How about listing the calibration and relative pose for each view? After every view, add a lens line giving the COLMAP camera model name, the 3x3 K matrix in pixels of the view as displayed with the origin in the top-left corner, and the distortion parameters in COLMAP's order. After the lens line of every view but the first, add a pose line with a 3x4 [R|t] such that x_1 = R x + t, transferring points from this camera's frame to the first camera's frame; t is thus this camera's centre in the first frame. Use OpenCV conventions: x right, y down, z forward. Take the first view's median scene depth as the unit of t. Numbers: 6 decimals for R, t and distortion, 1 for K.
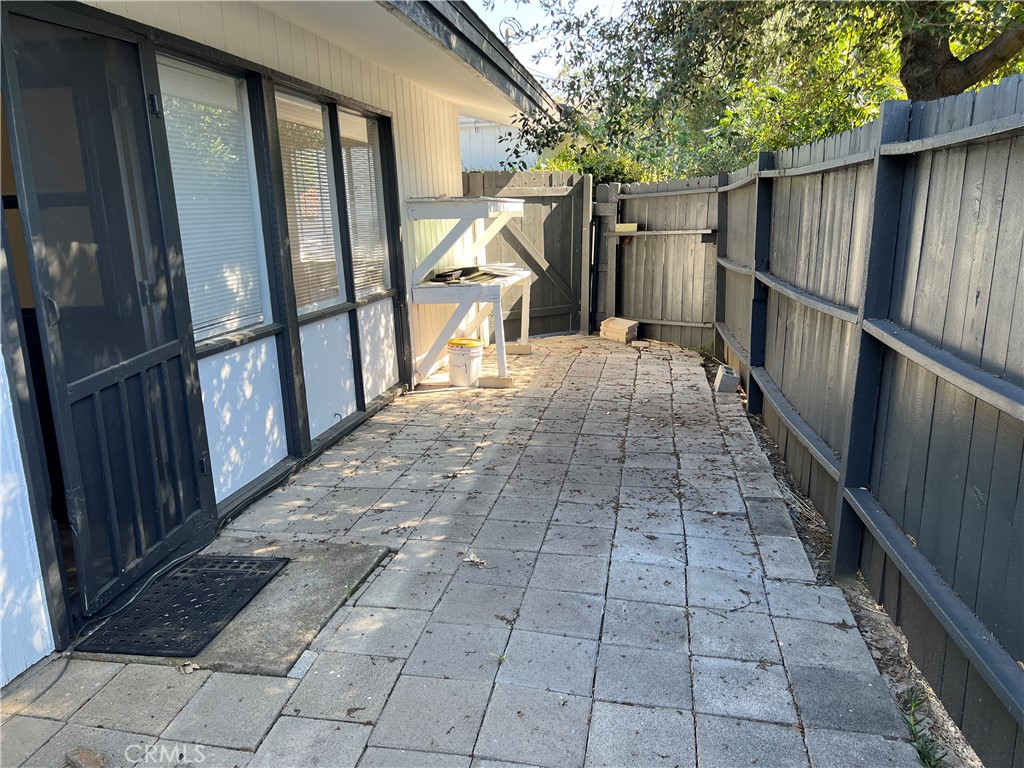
lens RADIAL K [[723.1, 0, 515.9], [0, 723.1, 387.3], [0, 0, 1]] dist [0.020991, -0.019252]
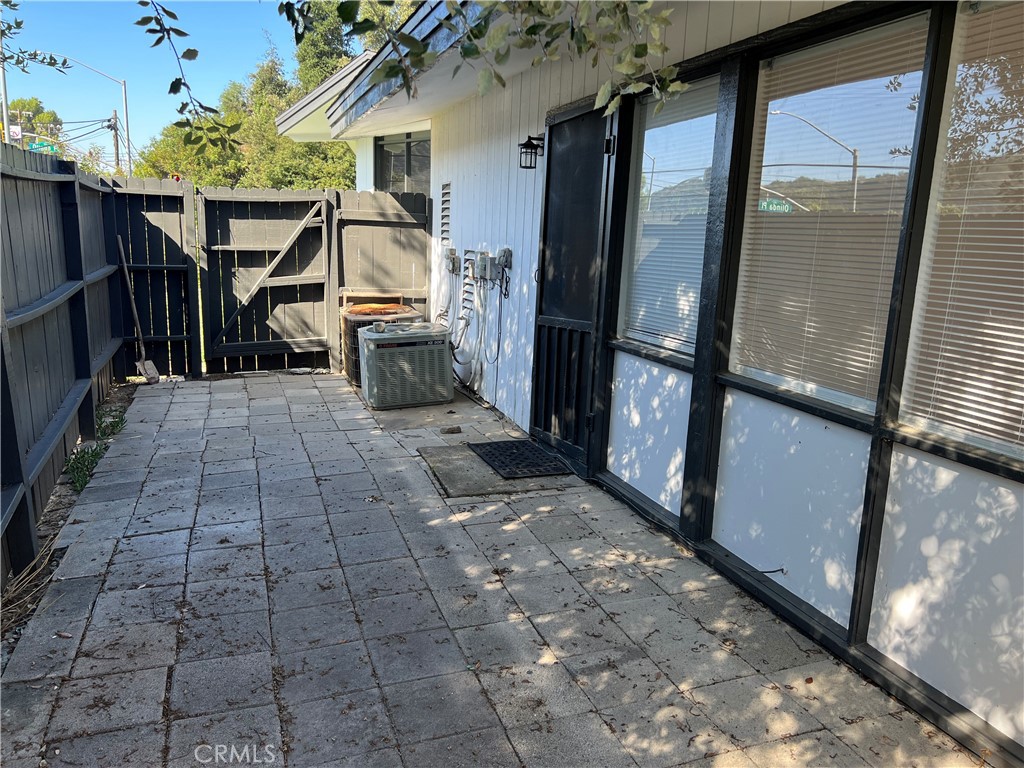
lens RADIAL K [[723.1, 0, 519.8], [0, 723.1, 381.6], [0, 0, 1]] dist [0.020991, -0.019252]
pose [[-0.851014, 0.107777, -0.513964, 0.297855], [-0.133538, 0.902128, 0.410284, -0.421314], [0.507880, 0.417792, -0.753331, 1.685636]]
